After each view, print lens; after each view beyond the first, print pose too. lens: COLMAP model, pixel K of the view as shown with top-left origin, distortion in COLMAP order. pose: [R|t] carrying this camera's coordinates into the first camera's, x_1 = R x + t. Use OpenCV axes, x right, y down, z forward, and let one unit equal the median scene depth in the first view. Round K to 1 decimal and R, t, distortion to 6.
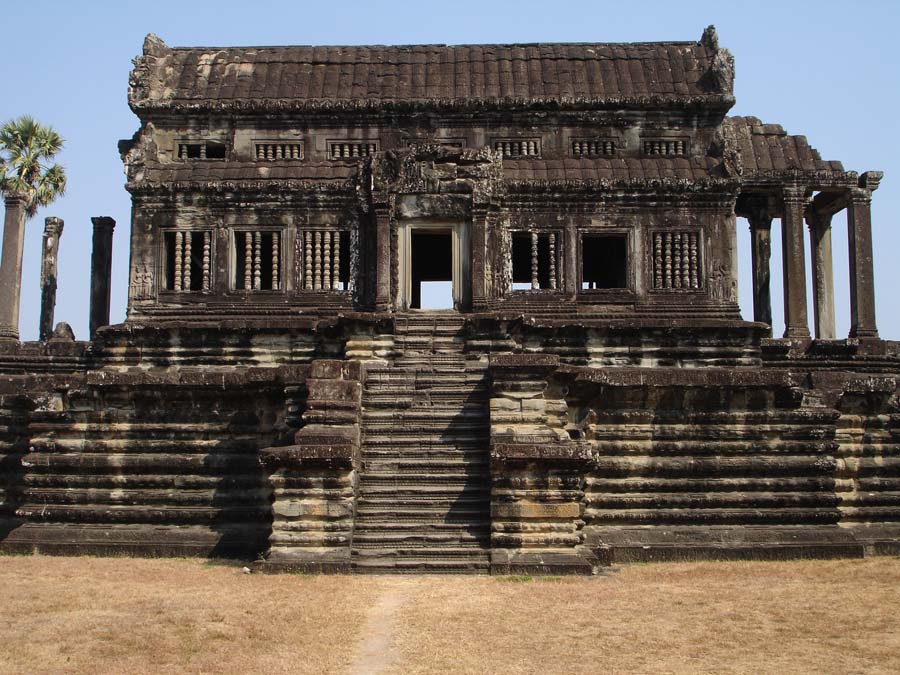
lens RADIAL K [[1158.9, 0, 448.5], [0, 1158.9, 336.5], [0, 0, 1]] dist [0.023817, 0.000000]
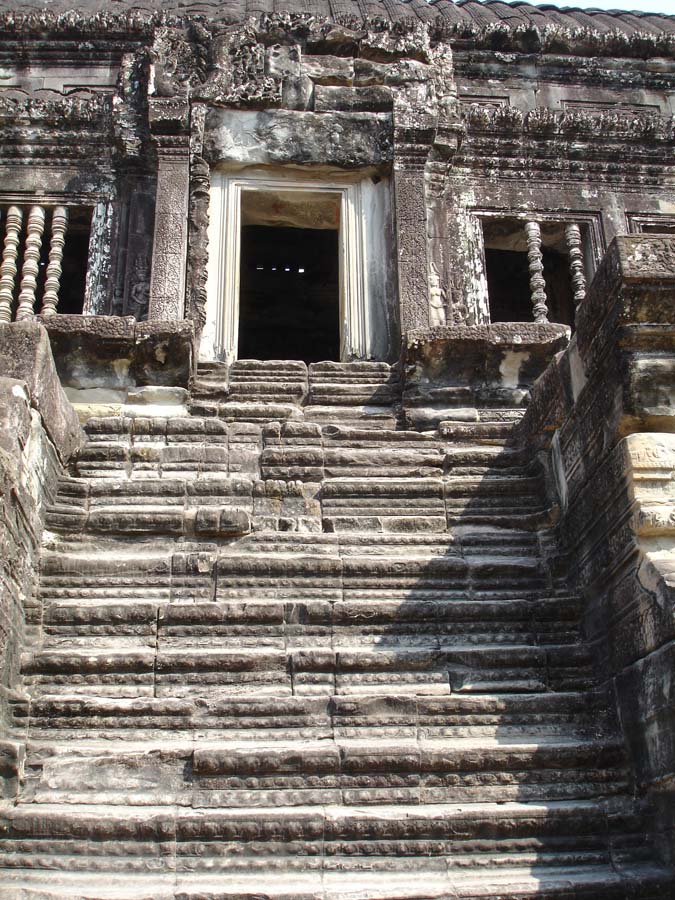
lens RADIAL K [[1004.7, 0, 344.1], [0, 1004.7, 453.1], [0, 0, 1]] dist [-0.099297, 0.000000]
pose [[0.995353, 0.019568, 0.094283, -0.027846], [0.005049, 0.967180, -0.254040, 0.086152], [-0.096160, 0.253336, 0.962587, 0.685645]]
